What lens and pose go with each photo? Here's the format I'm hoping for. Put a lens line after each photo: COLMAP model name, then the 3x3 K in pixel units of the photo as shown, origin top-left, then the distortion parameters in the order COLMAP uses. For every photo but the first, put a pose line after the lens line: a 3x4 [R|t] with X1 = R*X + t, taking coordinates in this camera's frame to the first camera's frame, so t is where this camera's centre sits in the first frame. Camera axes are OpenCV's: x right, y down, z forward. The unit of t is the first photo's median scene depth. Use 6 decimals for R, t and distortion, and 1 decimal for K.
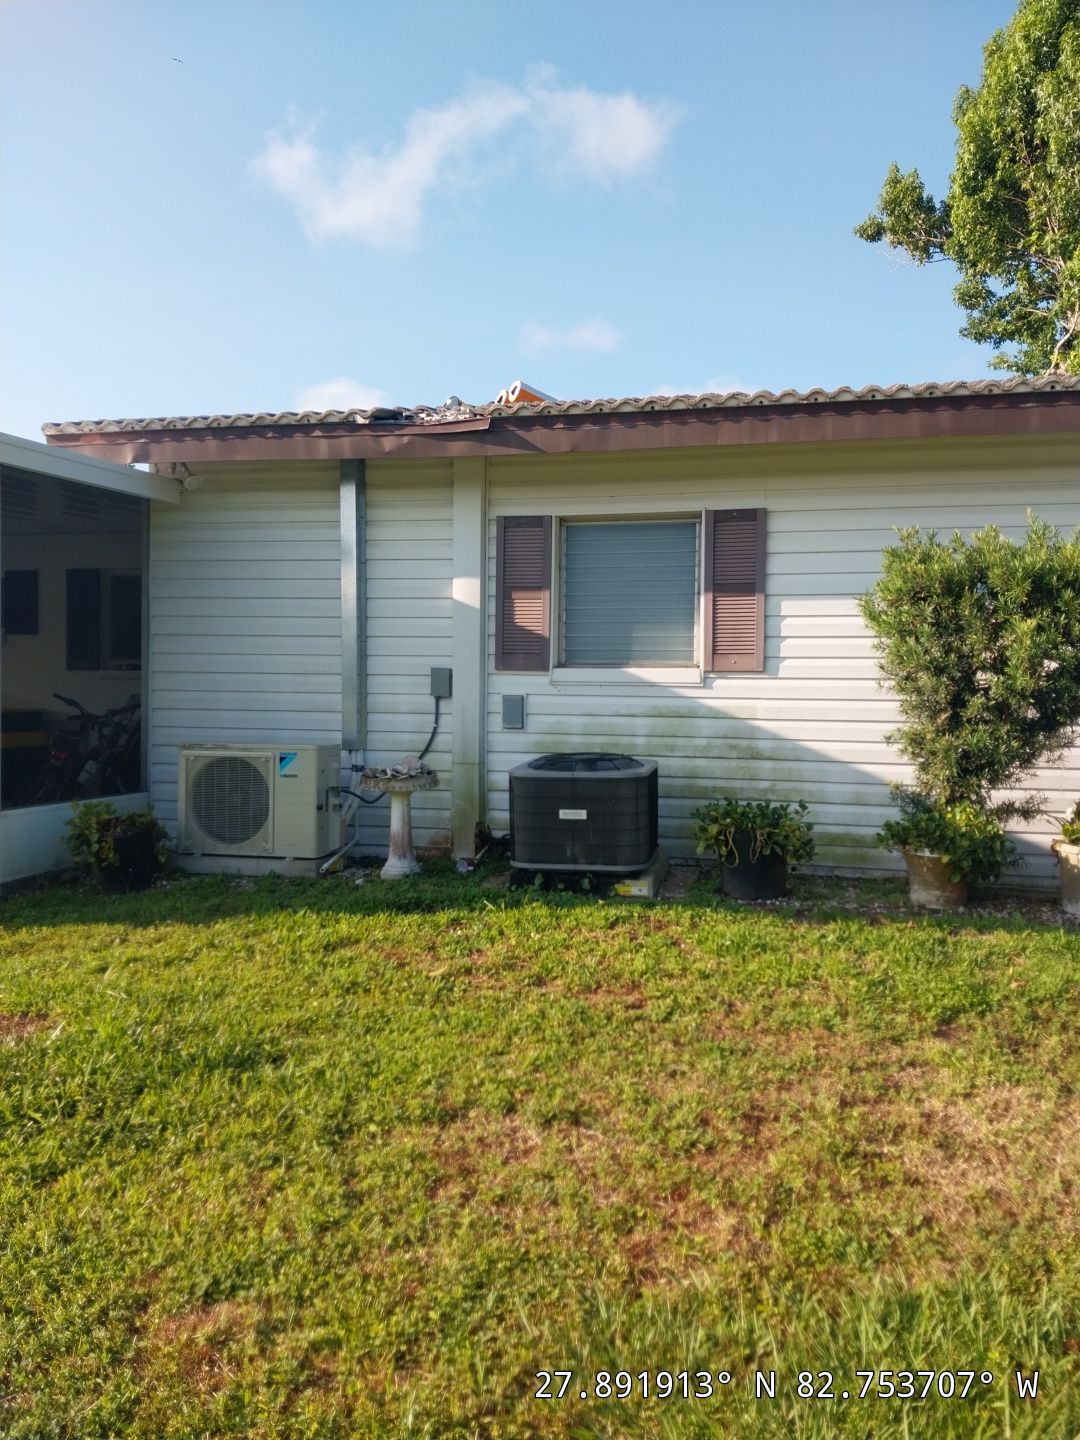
lens RADIAL K [[1111.2, 0, 541.9], [0, 1111.2, 712.5], [0, 0, 1]] dist [0.096961, -0.151077]
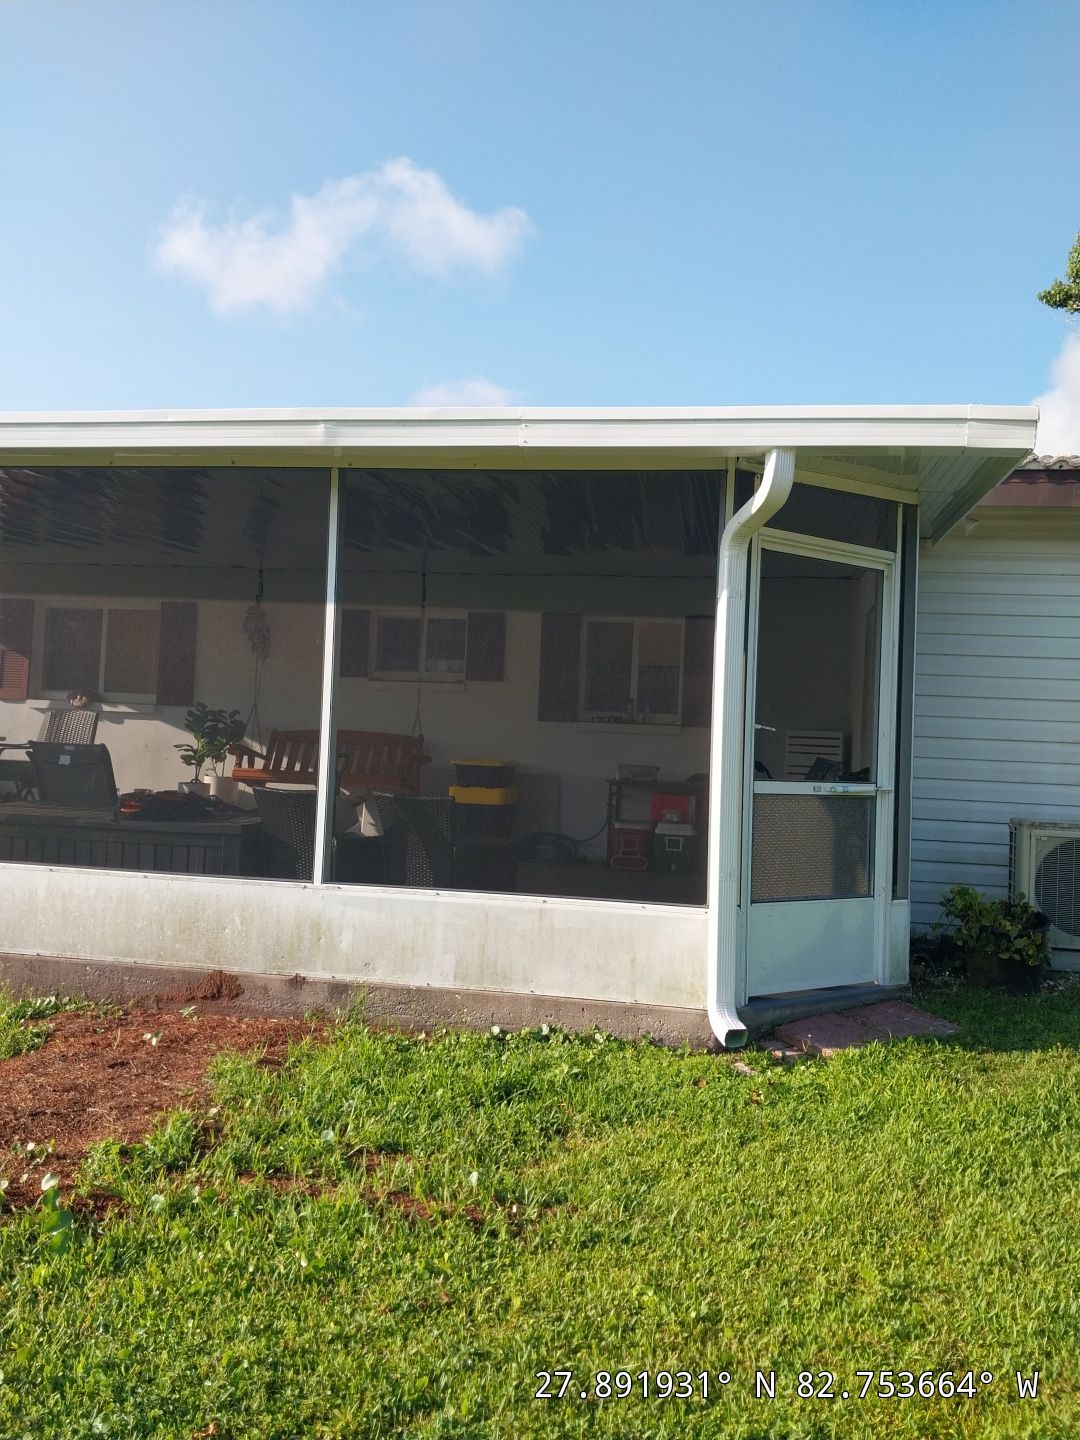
lens RADIAL K [[1116.8, 0, 536.1], [0, 1116.8, 705.3], [0, 0, 1]] dist [0.095901, -0.249789]
pose [[0.999166, 0.031159, 0.026382, -0.714133], [-0.029895, 0.998447, -0.047016, -0.010100], [-0.027806, 0.046188, 0.998546, 0.116582]]
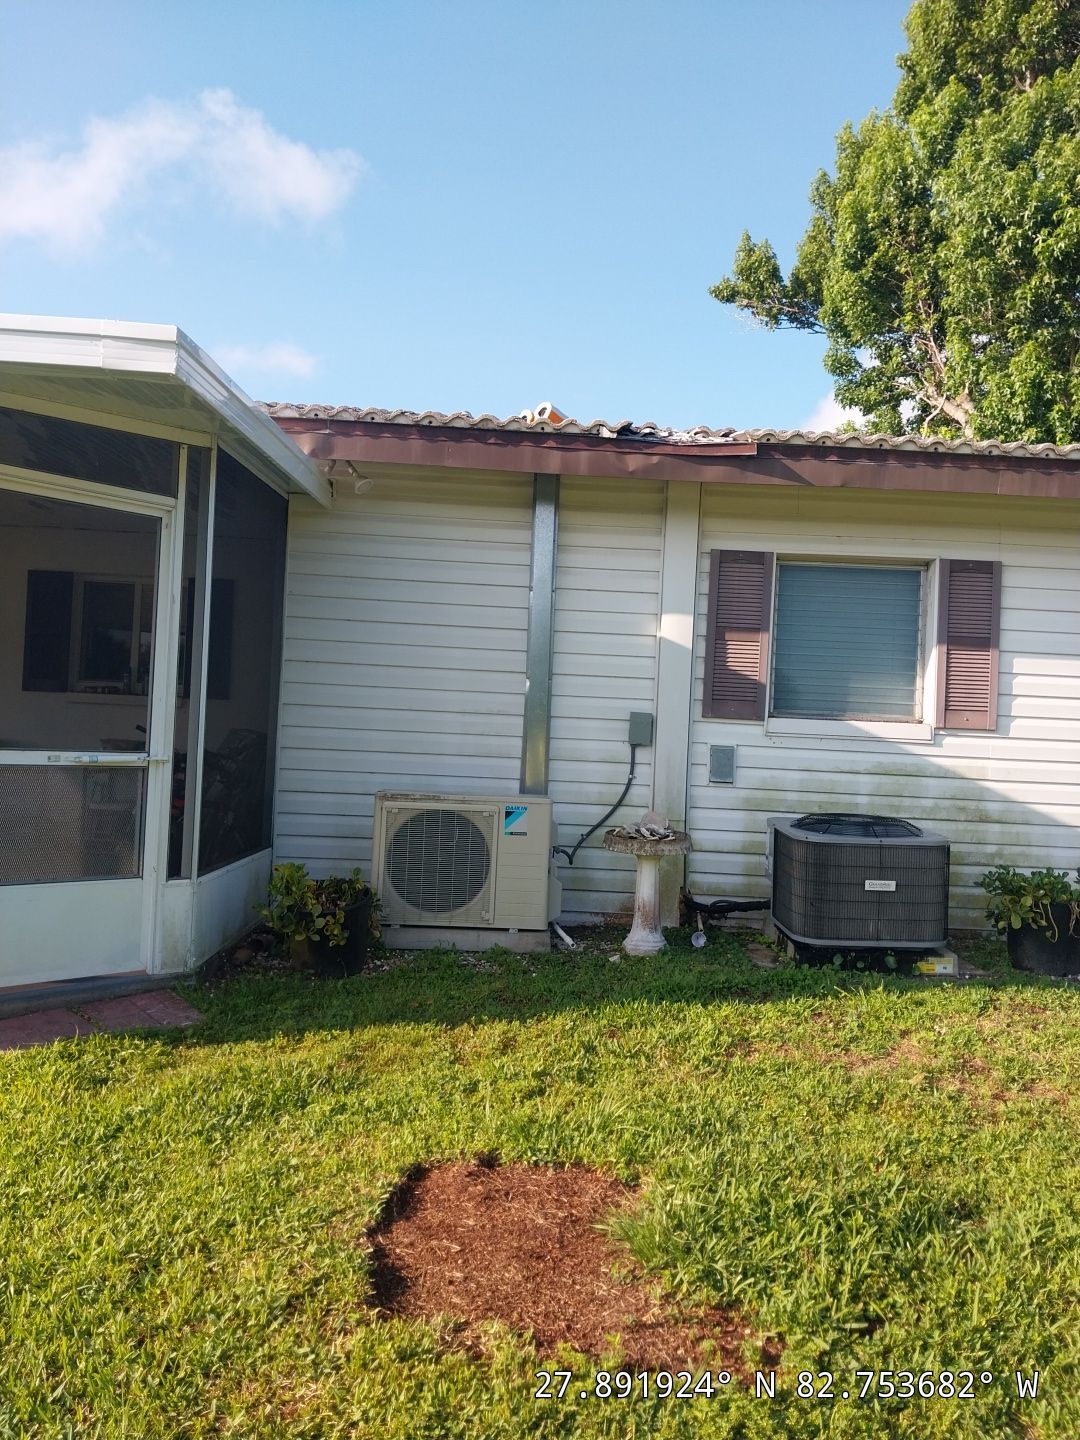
lens RADIAL K [[1116.8, 0, 536.1], [0, 1116.8, 705.3], [0, 0, 1]] dist [0.095901, -0.249789]
pose [[0.972521, 0.037580, 0.229764, -0.392915], [-0.029977, 0.998884, -0.036496, -0.010818], [-0.230879, 0.028605, 0.972562, 0.145644]]
